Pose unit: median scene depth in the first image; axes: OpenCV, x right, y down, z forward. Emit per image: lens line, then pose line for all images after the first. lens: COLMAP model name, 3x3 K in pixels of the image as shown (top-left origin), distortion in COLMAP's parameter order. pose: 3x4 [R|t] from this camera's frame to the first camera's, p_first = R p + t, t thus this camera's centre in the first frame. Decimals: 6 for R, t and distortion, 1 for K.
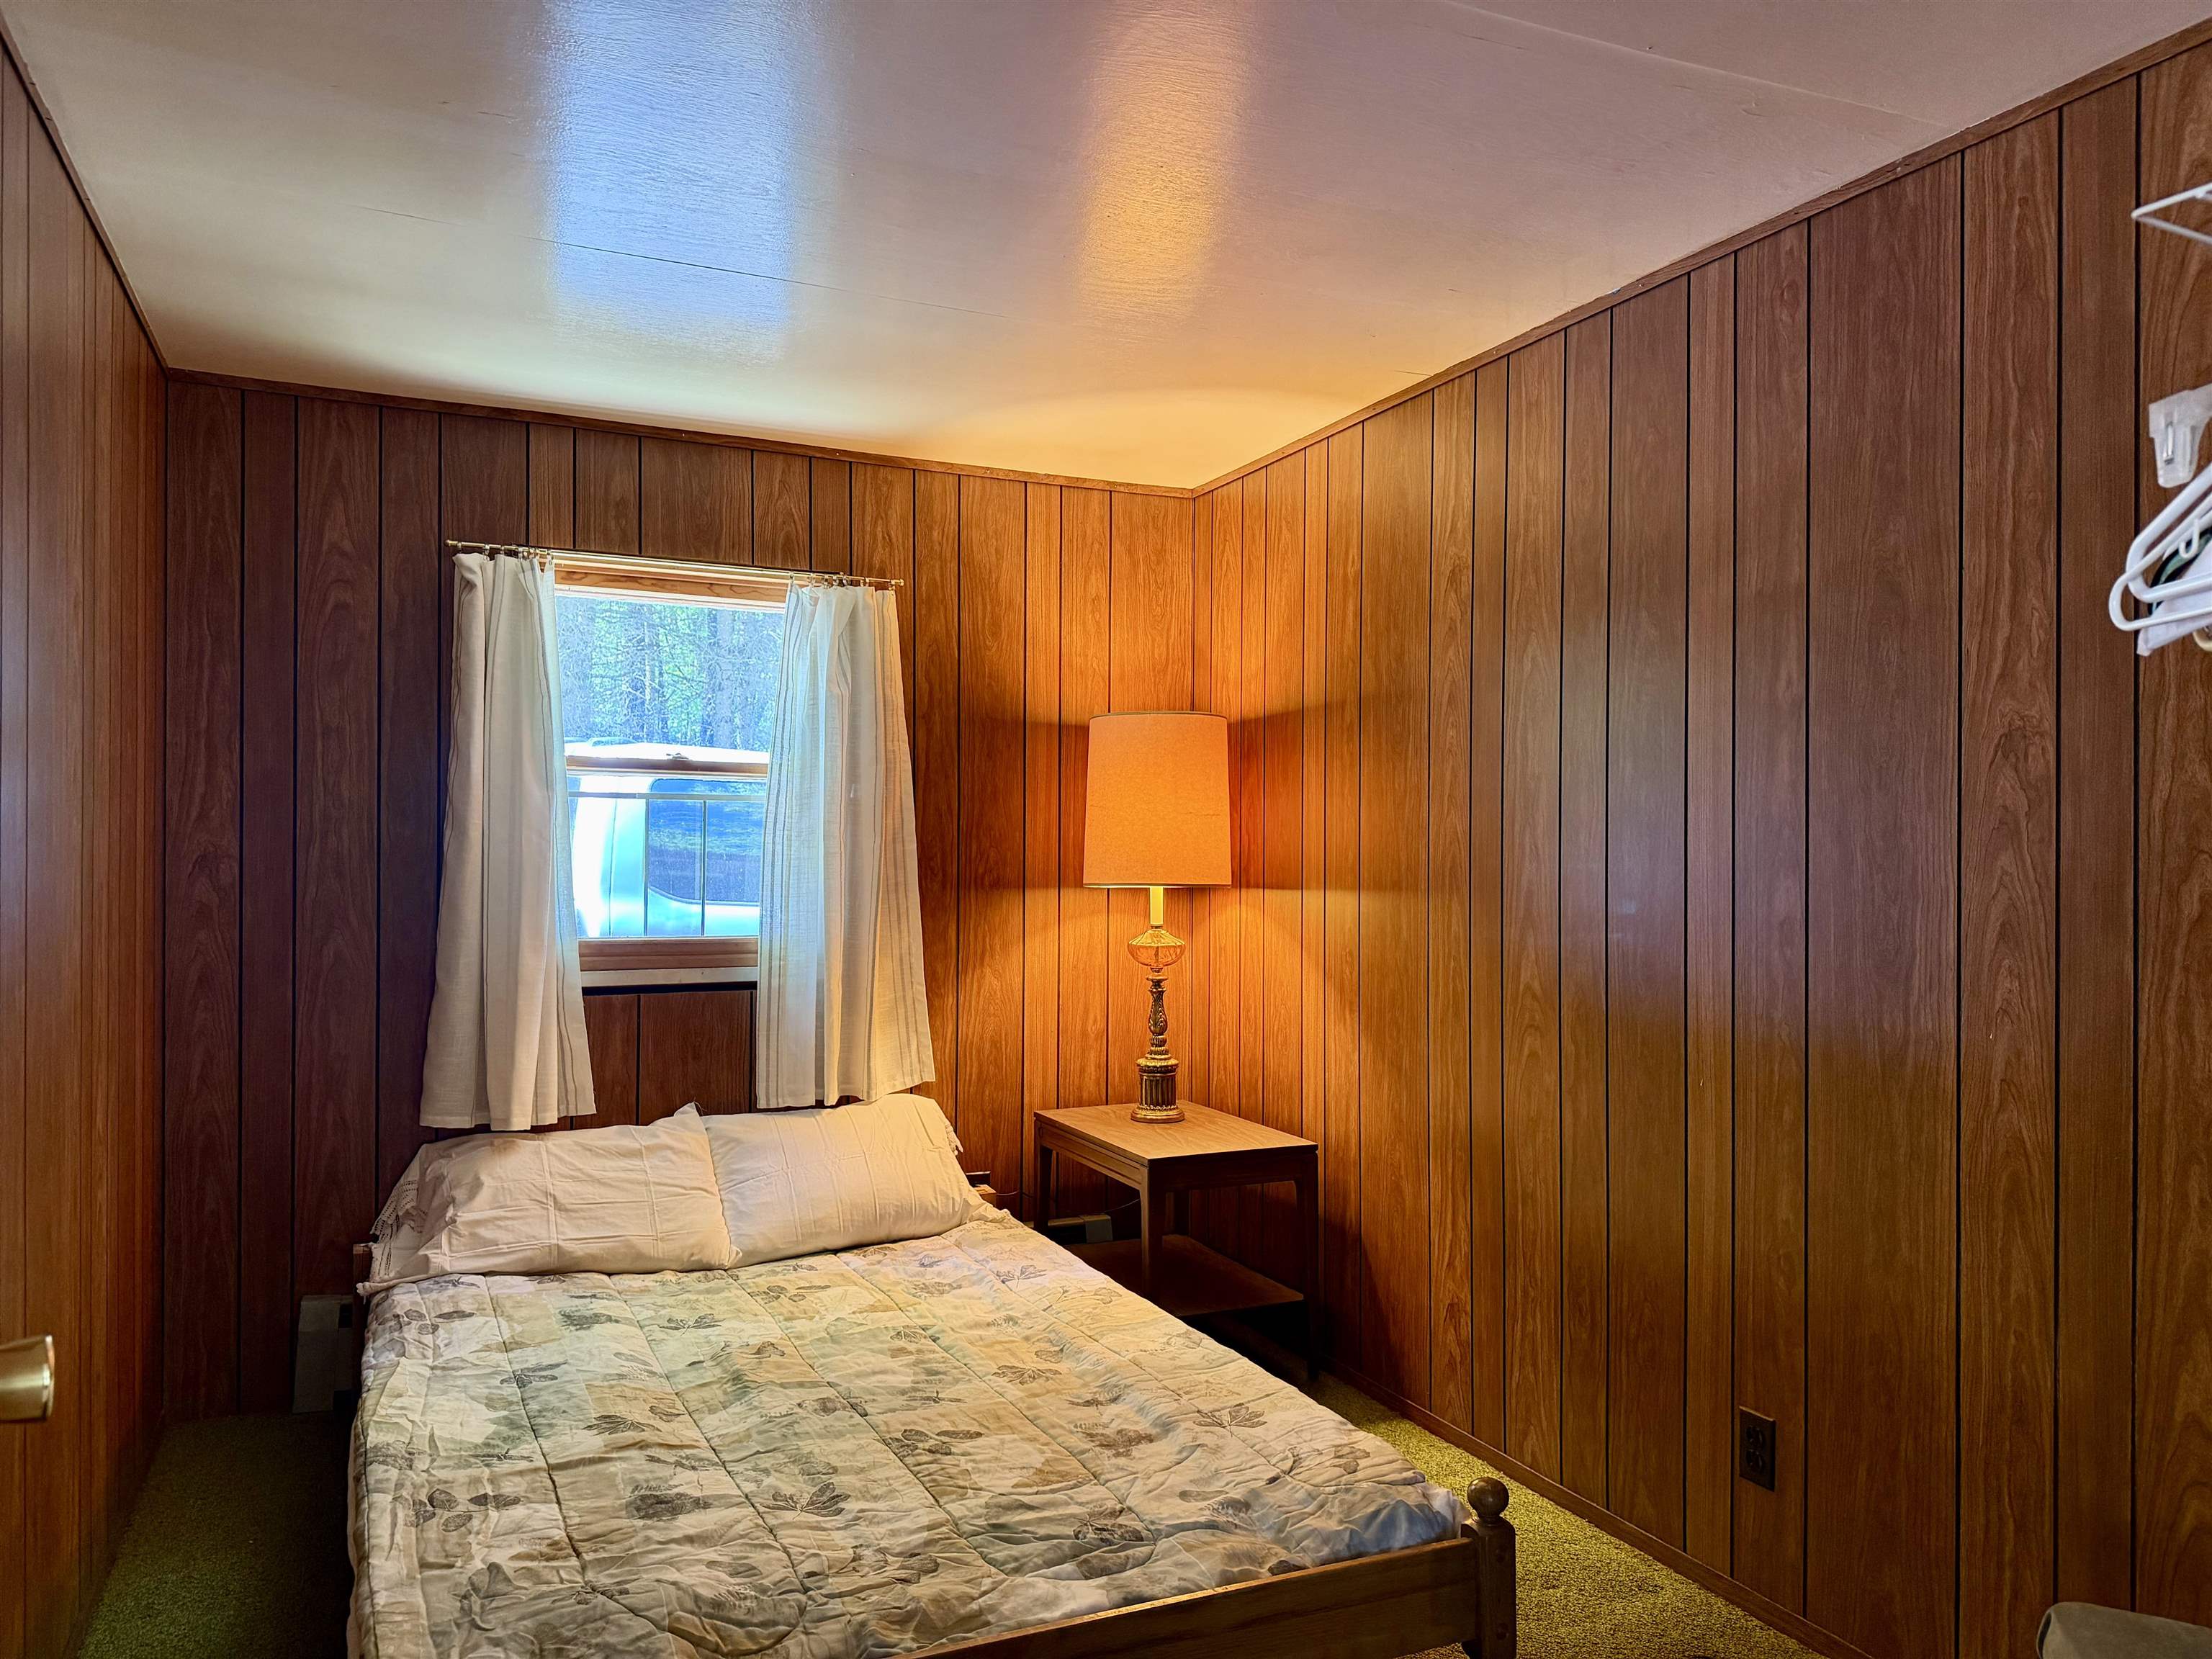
lens RADIAL K [[1548.6, 0, 1092.3], [0, 1548.6, 842.1], [0, 0, 1]] dist [0.088295, -0.109166]
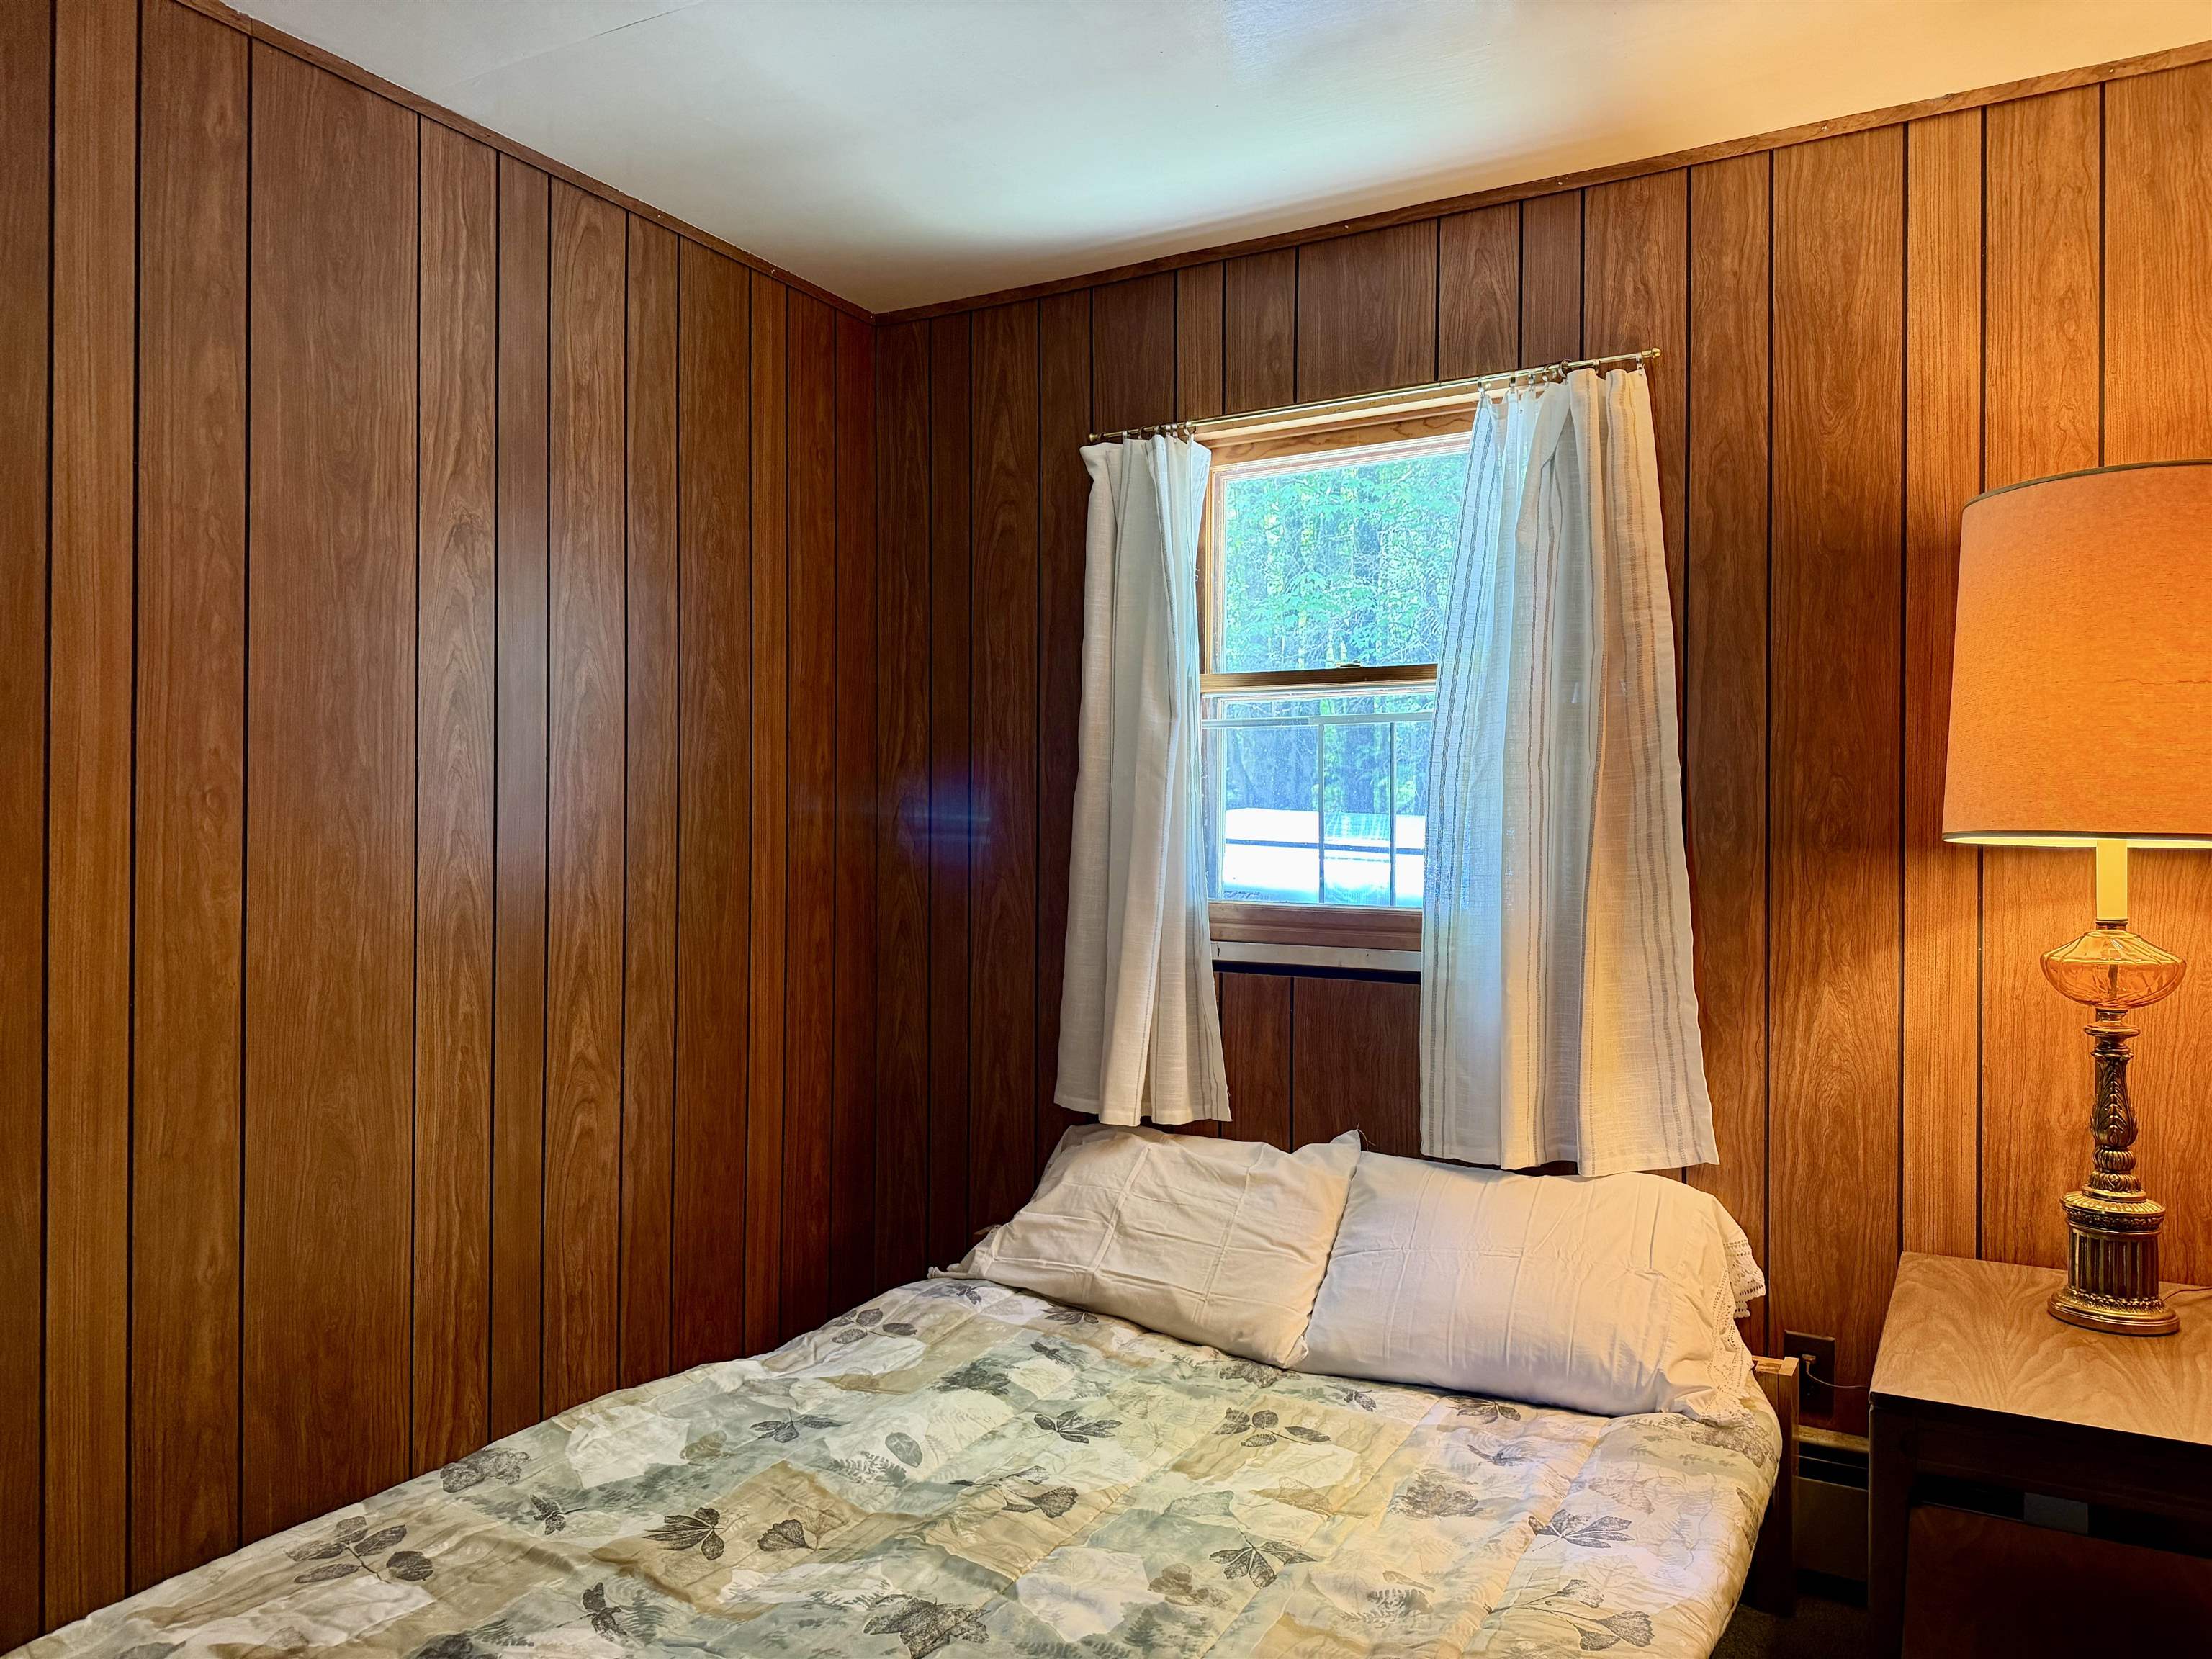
lens RADIAL K [[1548.6, 0, 1107.5], [0, 1548.6, 830.6], [0, 0, 1]] dist [0.088295, -0.109166]
pose [[0.577076, -0.002919, -0.816685, 0.281790], [-0.000972, 0.999990, -0.004261, 0.029040], [0.816690, 0.003252, 0.577067, 0.488366]]
